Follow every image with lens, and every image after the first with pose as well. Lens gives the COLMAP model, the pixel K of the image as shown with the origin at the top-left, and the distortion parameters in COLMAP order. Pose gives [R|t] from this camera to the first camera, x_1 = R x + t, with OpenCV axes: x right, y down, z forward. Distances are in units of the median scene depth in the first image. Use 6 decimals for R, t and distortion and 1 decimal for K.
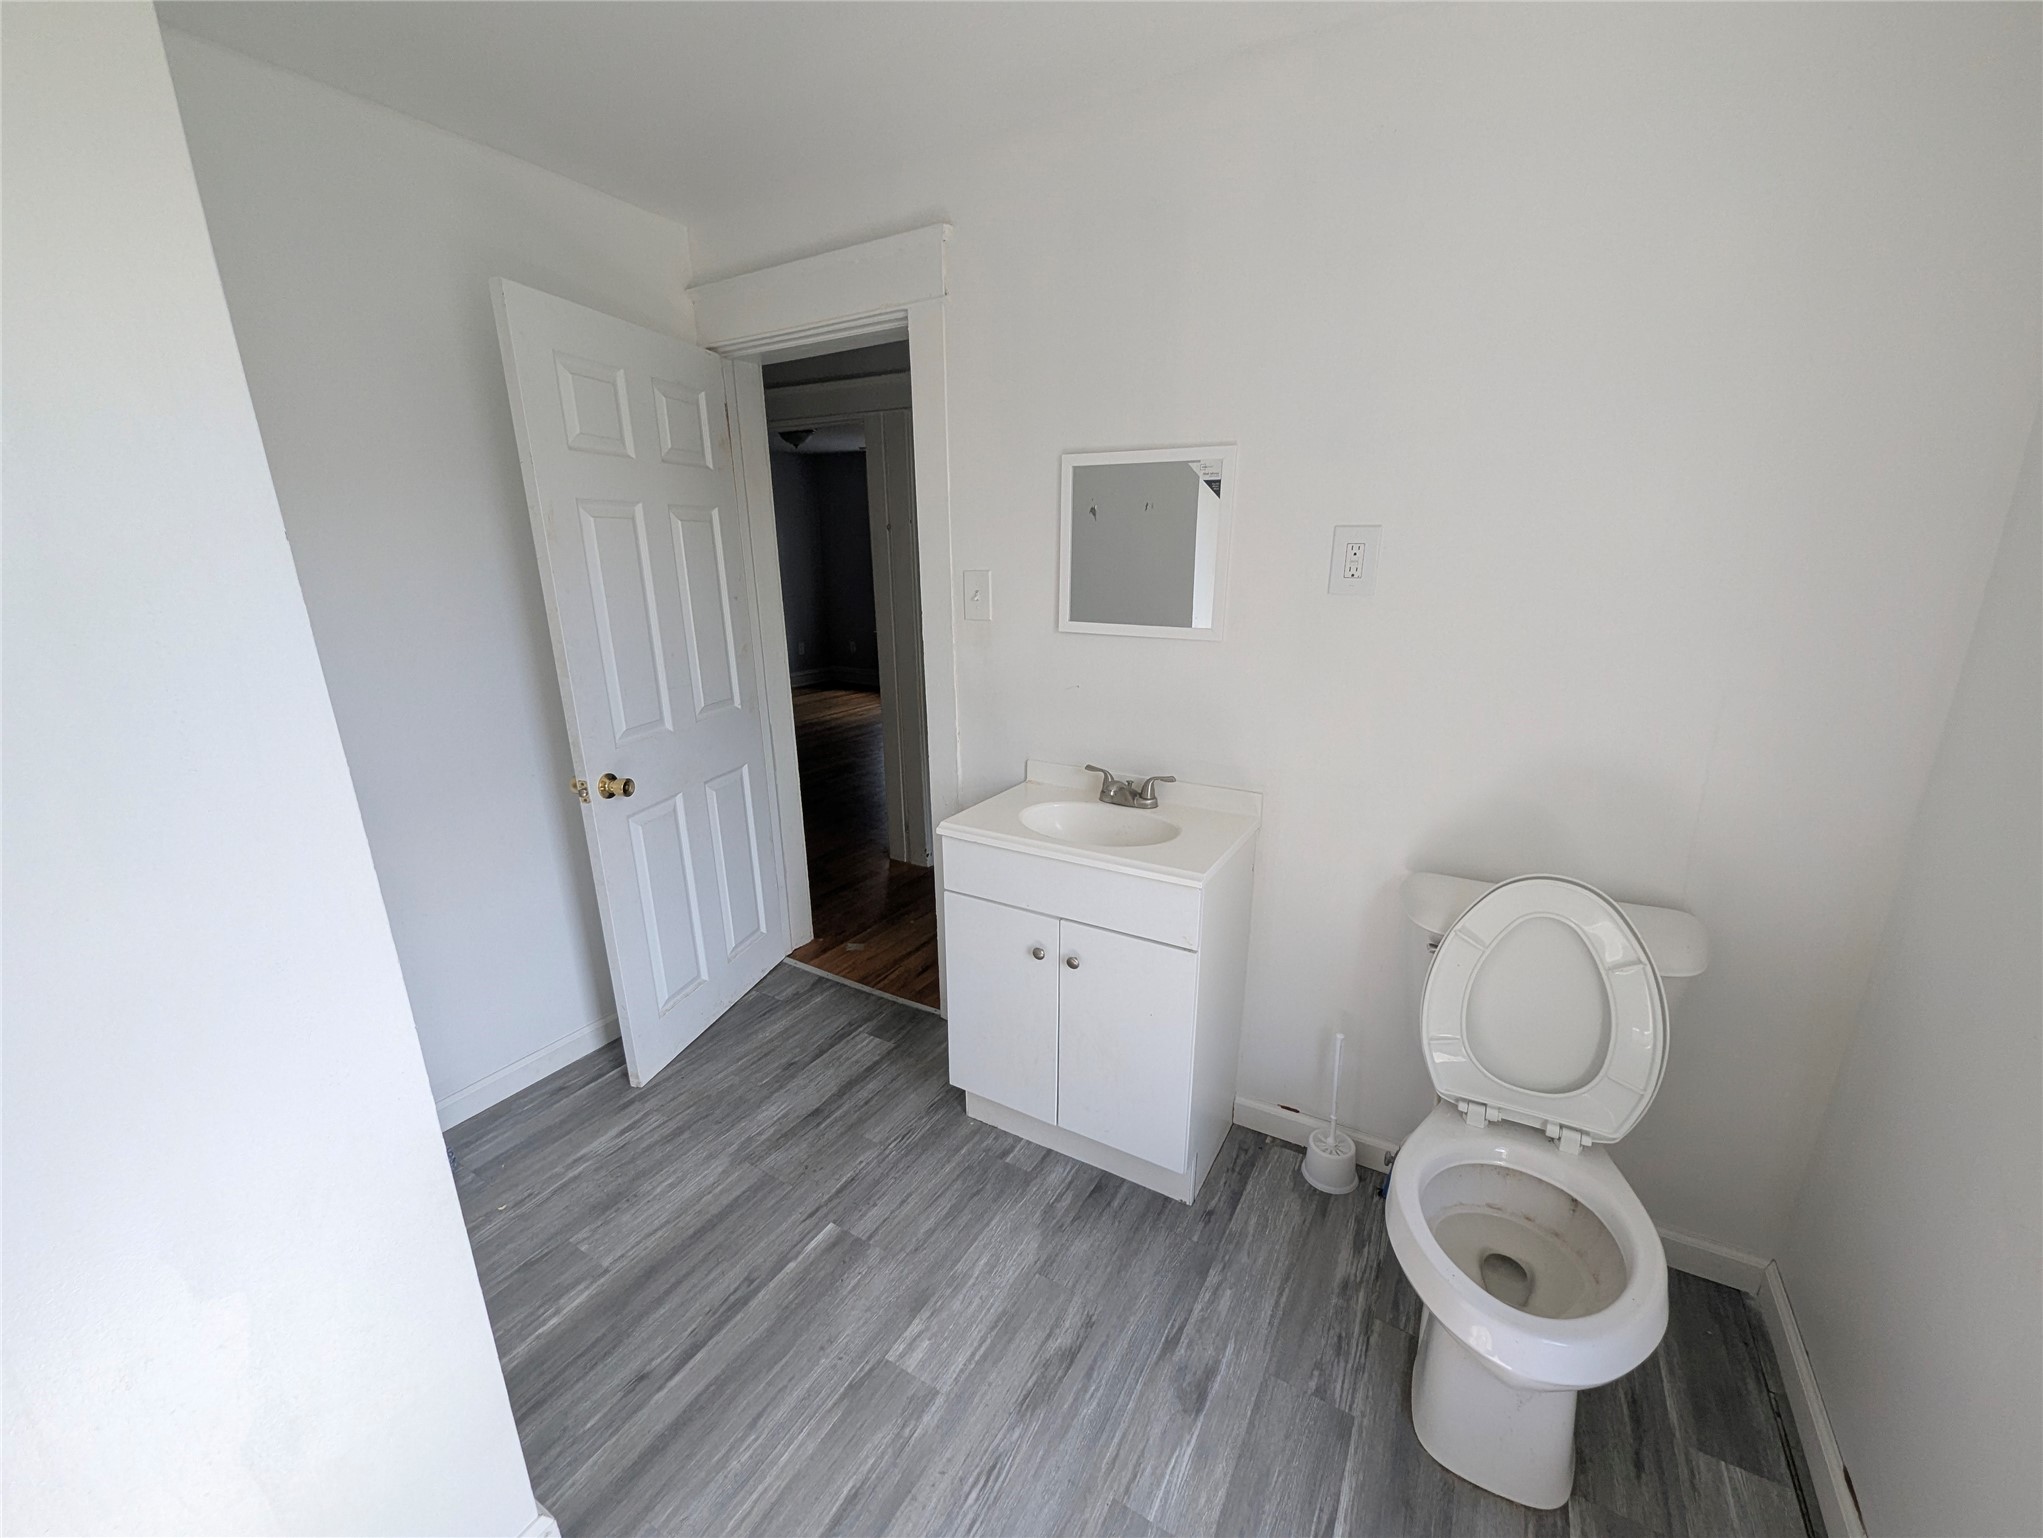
lens RADIAL K [[811.2, 0, 1023.0], [0, 811.2, 776.8], [0, 0, 1]] dist [0.000187, -0.000213]
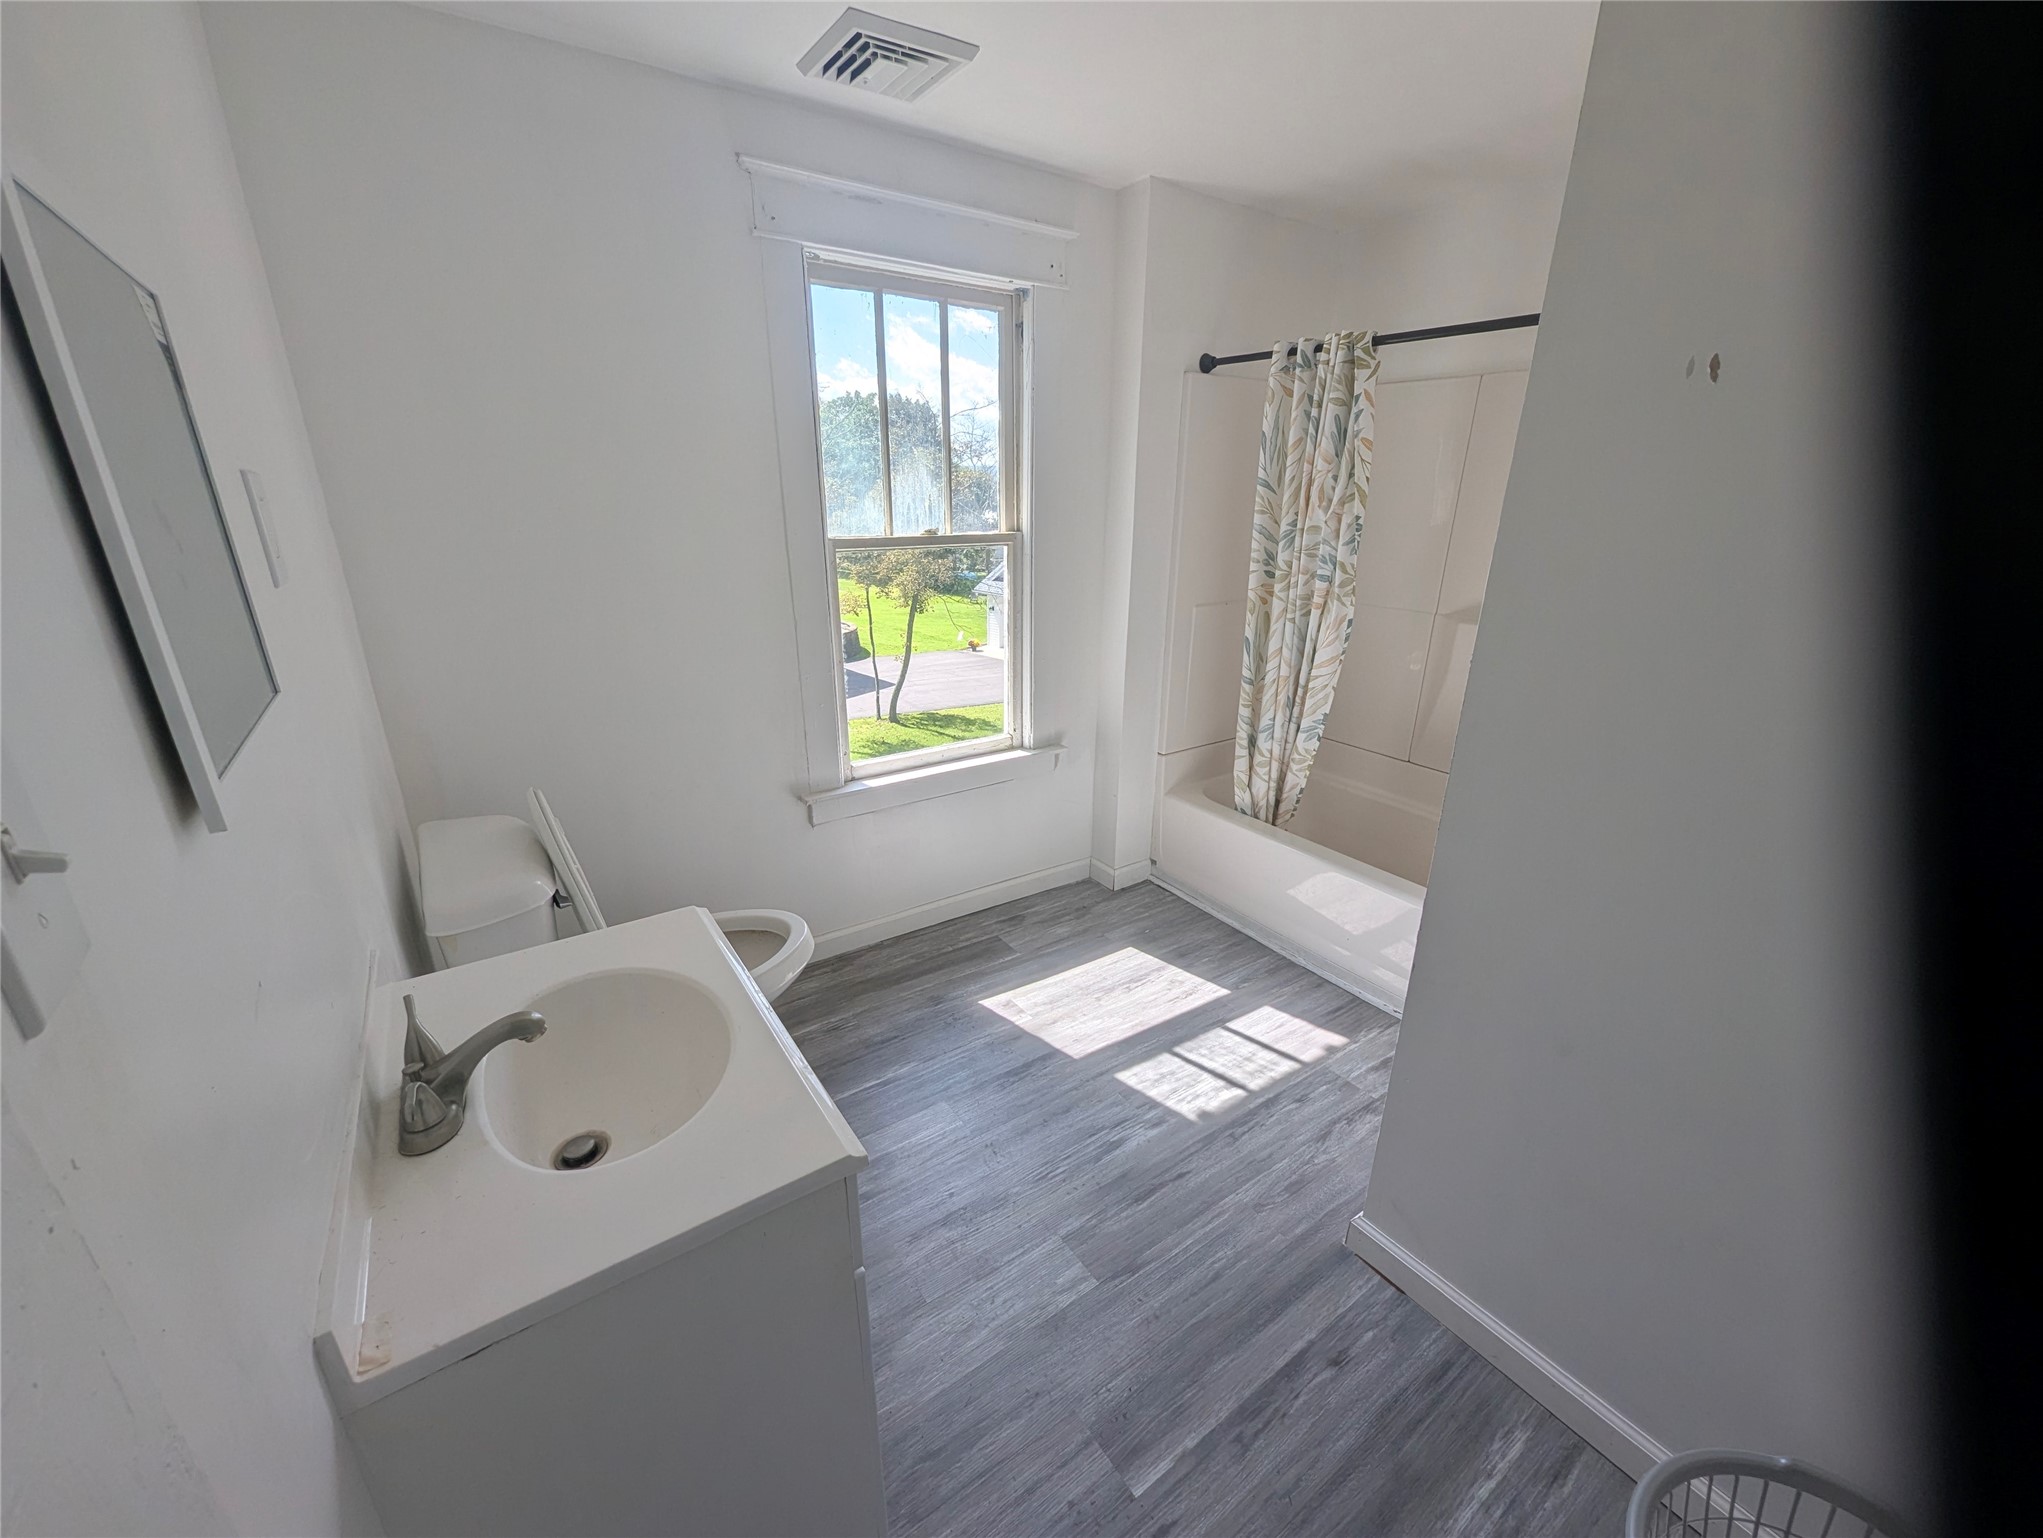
lens RADIAL K [[811.2, 0, 1022.2], [0, 811.2, 776.7], [0, 0, 1]] dist [0.000187, -0.000213]
pose [[-0.909126, -0.135309, 0.393932, -0.388067], [0.115374, 0.826953, 0.550307, -0.407845], [-0.400224, 0.545748, -0.736193, 1.391994]]
